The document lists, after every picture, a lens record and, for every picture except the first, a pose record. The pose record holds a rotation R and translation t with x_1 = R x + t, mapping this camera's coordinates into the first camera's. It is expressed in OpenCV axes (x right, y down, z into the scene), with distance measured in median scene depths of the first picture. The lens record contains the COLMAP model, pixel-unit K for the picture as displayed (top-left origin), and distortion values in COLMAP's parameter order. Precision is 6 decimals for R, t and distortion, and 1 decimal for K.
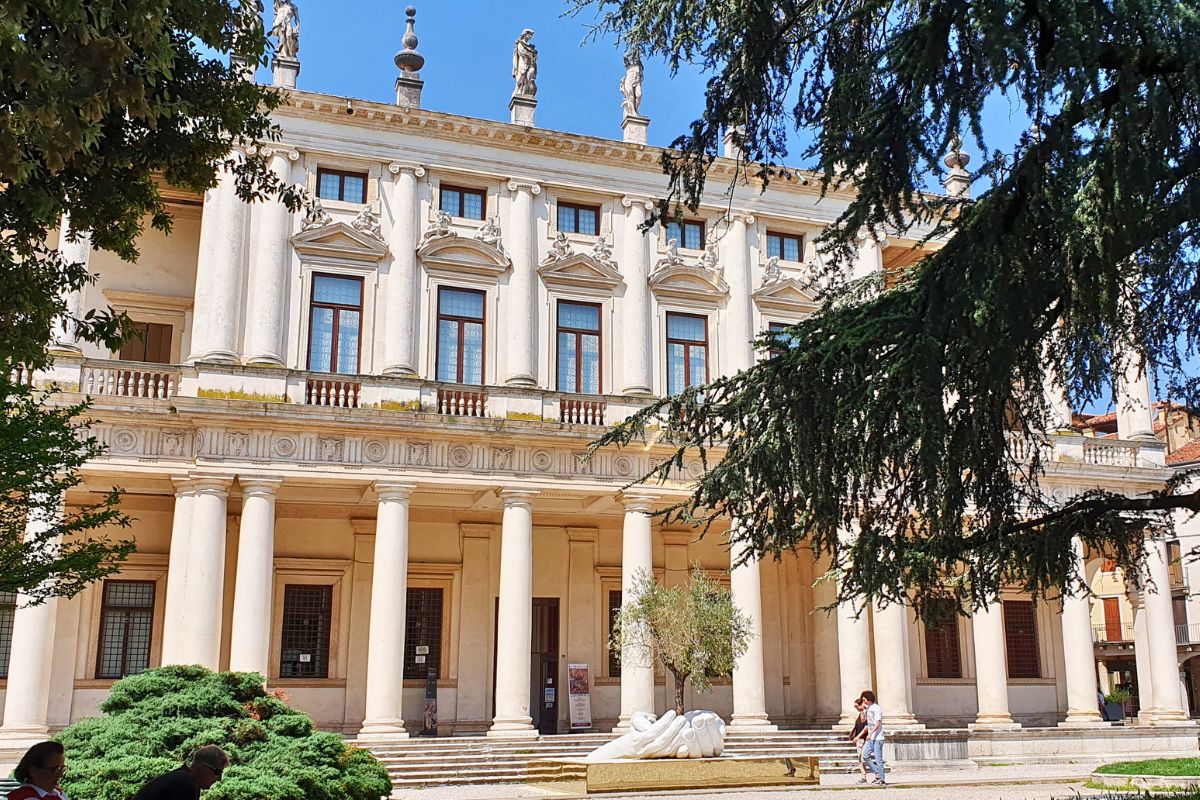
lens RADIAL K [[1279.6, 0, 649.8], [0, 1279.6, 401.3], [0, 0, 1]] dist [0.147667, -0.371229]
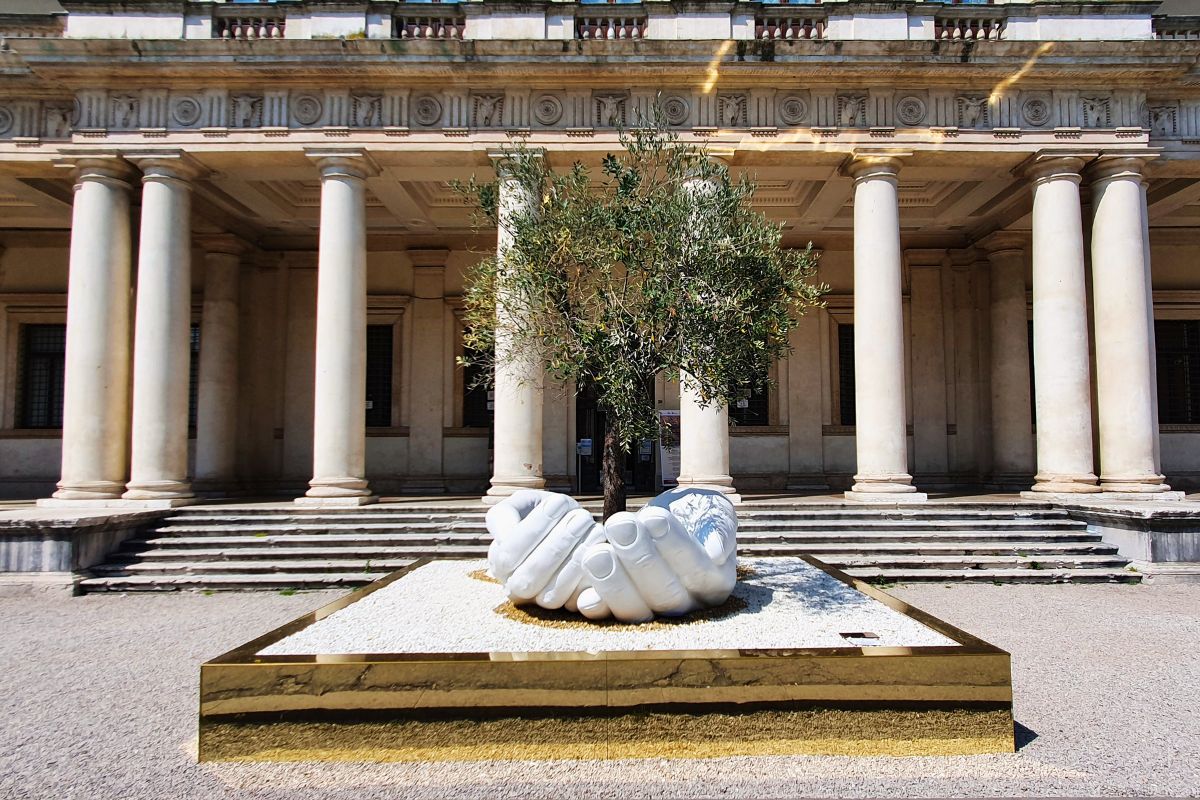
lens RADIAL K [[795.4, 0, 600.0], [0, 795.4, 400.0], [0, 0, 1]] dist [0.004788, -0.001045]
pose [[0.946017, -0.016975, -0.323673, 0.076528], [0.070912, 0.985274, 0.155588, 0.136821], [0.316265, -0.170141, 0.933289, 0.607781]]
